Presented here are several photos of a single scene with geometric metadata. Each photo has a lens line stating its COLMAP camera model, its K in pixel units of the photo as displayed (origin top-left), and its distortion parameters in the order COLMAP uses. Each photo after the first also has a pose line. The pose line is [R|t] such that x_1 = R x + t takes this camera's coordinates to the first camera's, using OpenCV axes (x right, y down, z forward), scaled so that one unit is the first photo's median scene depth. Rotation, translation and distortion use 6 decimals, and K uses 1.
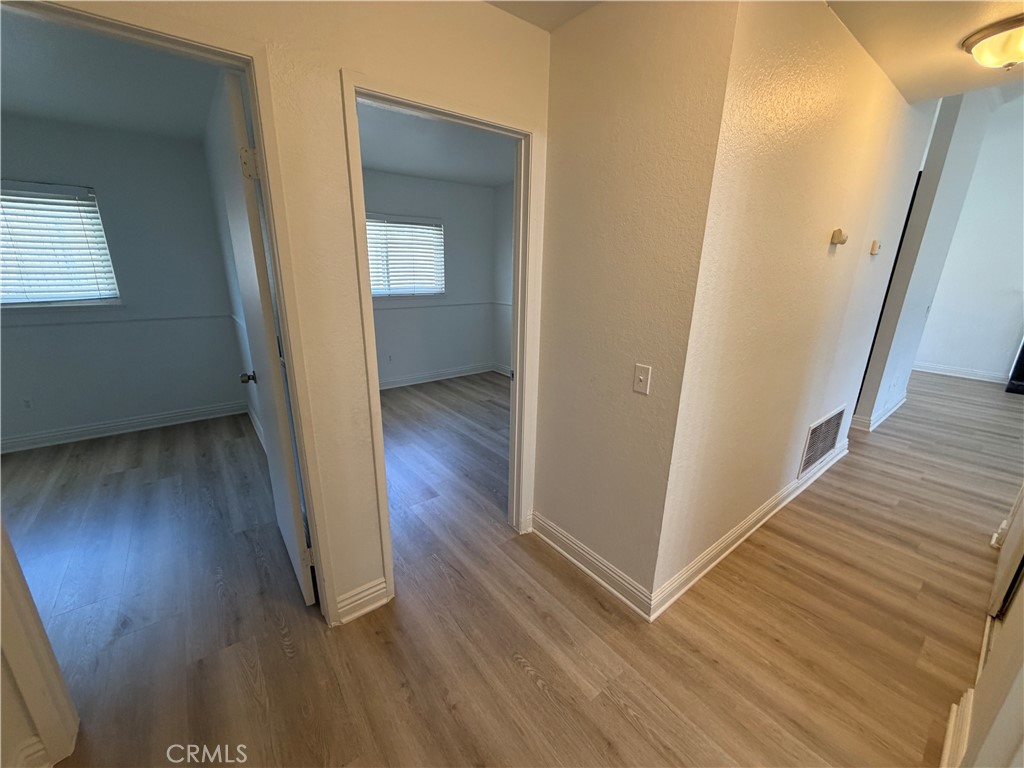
lens RADIAL K [[407.8, 0, 509.3], [0, 407.8, 385.0], [0, 0, 1]] dist [0.001145, 0.000211]
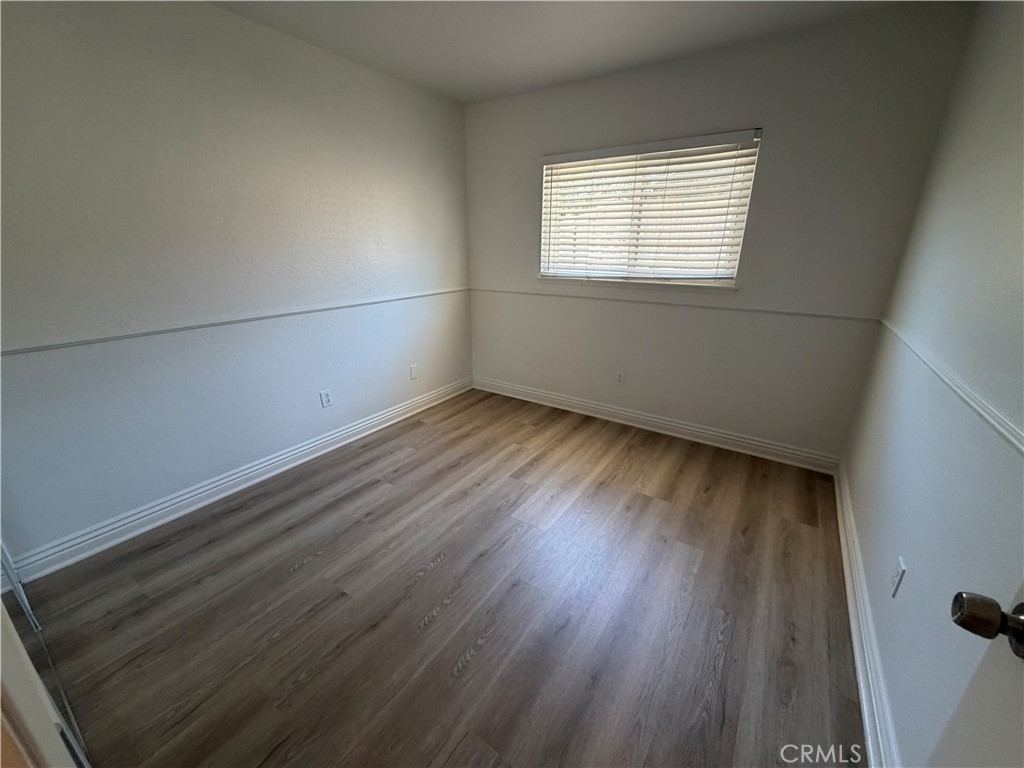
lens RADIAL K [[407.8, 0, 509.3], [0, 407.8, 385.0], [0, 0, 1]] dist [0.001145, 0.000211]
pose [[0.303319, 0.290874, -0.907408, -0.346934], [-0.266272, 0.940209, 0.212381, -0.079738], [0.914930, 0.177198, 0.362635, 0.389854]]
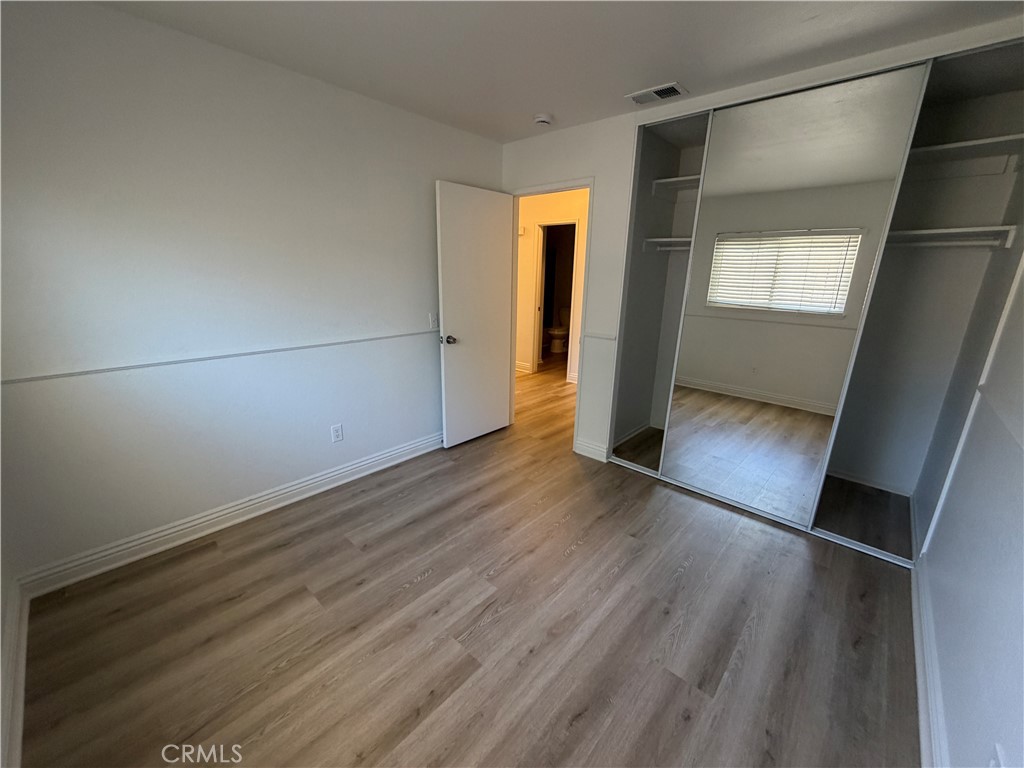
lens RADIAL K [[407.8, 0, 509.3], [0, 407.8, 385.0], [0, 0, 1]] dist [0.001145, 0.000211]
pose [[-0.165387, -0.289923, 0.942651, -1.368264], [0.255423, 0.910610, 0.324882, -0.192706], [-0.952579, 0.294506, -0.076550, 0.615526]]
